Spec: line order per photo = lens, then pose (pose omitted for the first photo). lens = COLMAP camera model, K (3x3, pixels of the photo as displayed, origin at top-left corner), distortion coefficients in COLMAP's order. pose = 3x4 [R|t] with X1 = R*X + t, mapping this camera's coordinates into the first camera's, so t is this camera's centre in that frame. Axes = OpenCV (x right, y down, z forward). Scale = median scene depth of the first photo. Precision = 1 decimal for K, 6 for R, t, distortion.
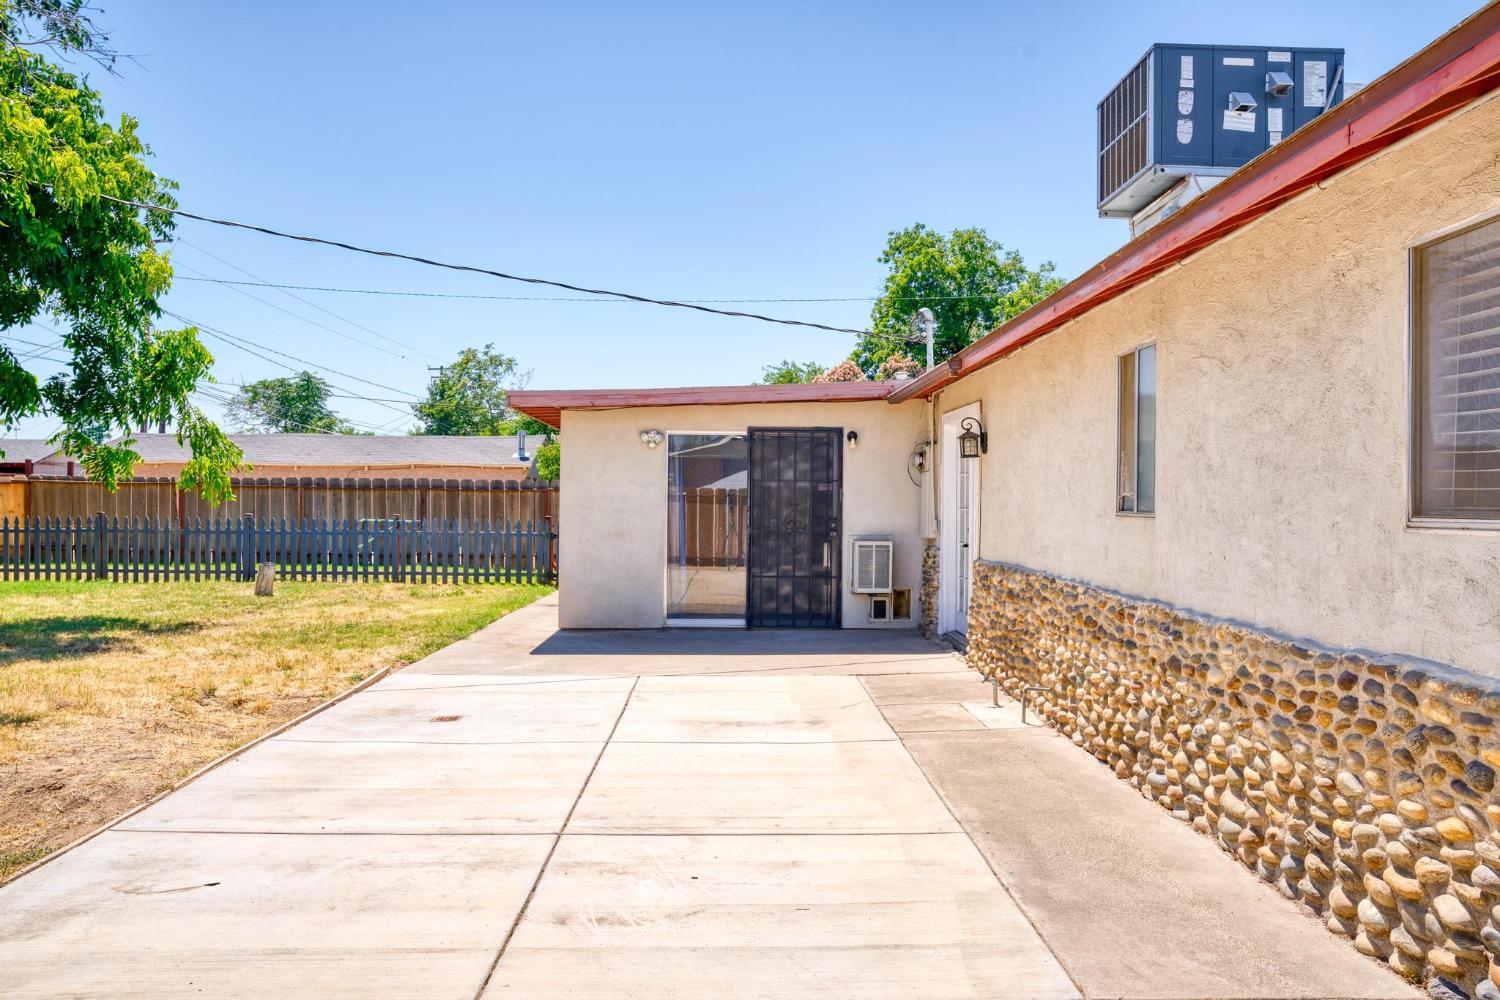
lens RADIAL K [[1185.6, 0, 750.0], [0, 1185.6, 500.0], [0, 0, 1]] dist [-0.091302, 0.105784]
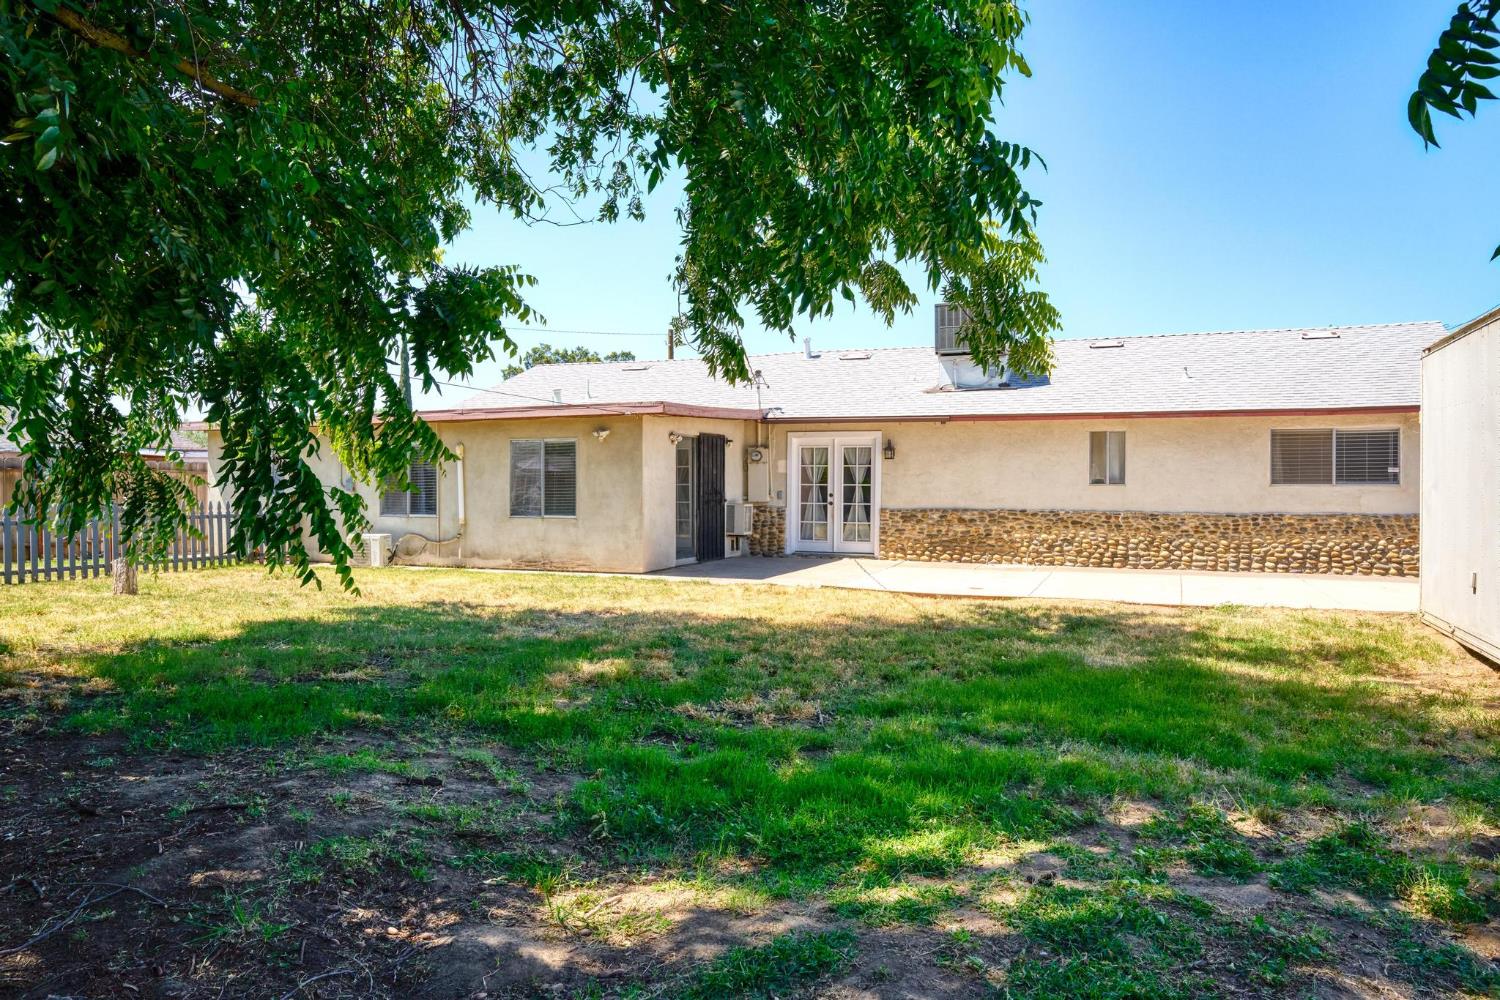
lens RADIAL K [[1053.3, 0, 750.0], [0, 1053.3, 500.0], [0, 0, 1]] dist [-0.134751, 0.101463]
pose [[0.385384, -0.016375, 0.922611, -1.202314], [0.000638, 0.999847, 0.017479, 0.002173], [-0.922756, -0.006148, 0.385336, 0.409705]]
